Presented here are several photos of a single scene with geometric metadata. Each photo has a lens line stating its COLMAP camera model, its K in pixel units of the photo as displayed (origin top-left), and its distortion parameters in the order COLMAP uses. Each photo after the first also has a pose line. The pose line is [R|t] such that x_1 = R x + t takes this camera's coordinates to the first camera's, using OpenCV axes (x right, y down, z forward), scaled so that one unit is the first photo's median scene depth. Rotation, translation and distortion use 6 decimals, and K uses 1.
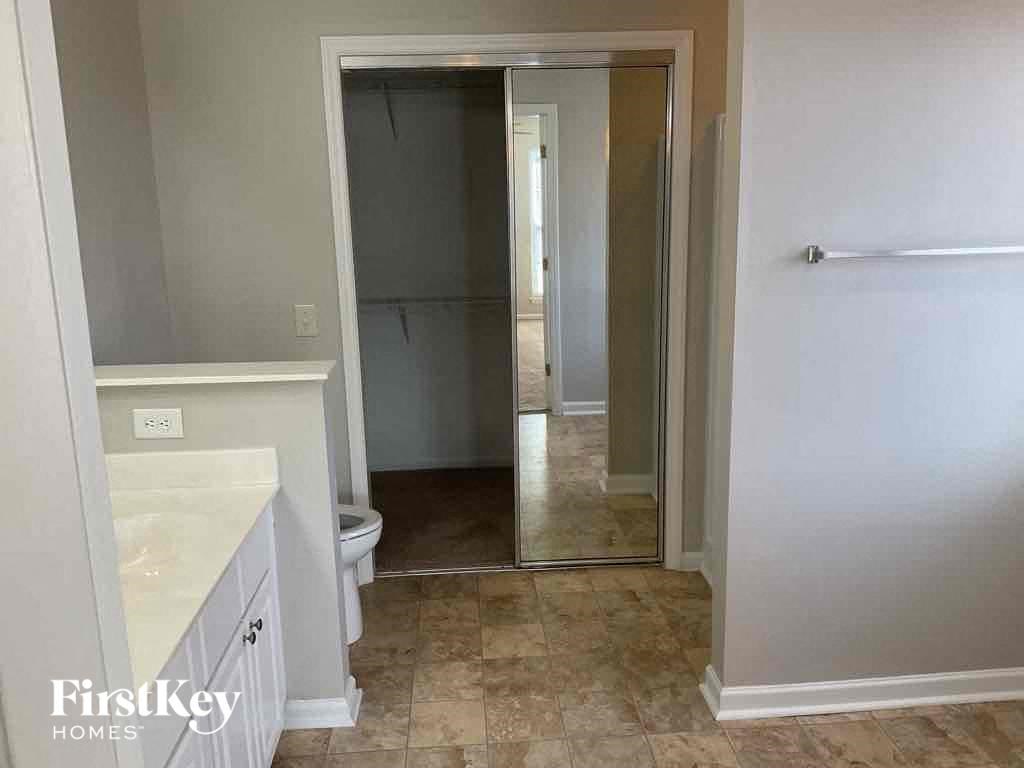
lens RADIAL K [[853.5, 0, 512.0], [0, 853.5, 384.0], [0, 0, 1]] dist [0.095510, -0.219332]
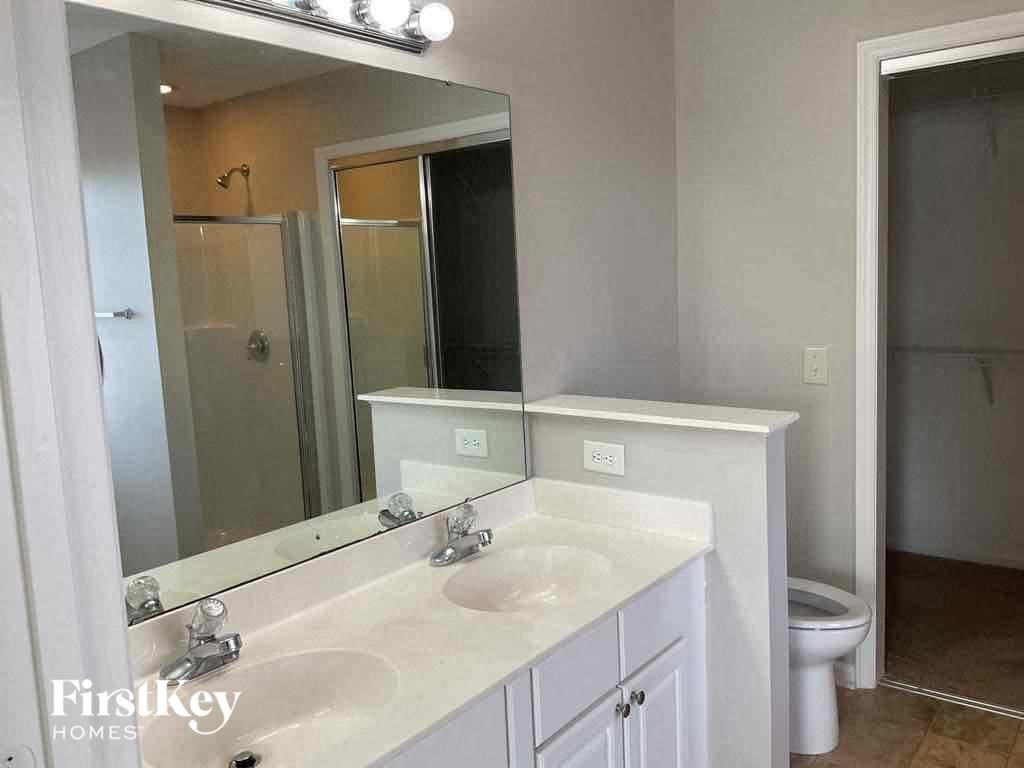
lens RADIAL K [[849.5, 0, 513.4], [0, 849.5, 376.6], [0, 0, 1]] dist [0.134445, -0.166475]
pose [[0.750043, 0.071172, -0.657549, 0.131871], [-0.109869, 0.993787, -0.017757, -0.015922], [0.652200, 0.085562, 0.753203, 0.157036]]
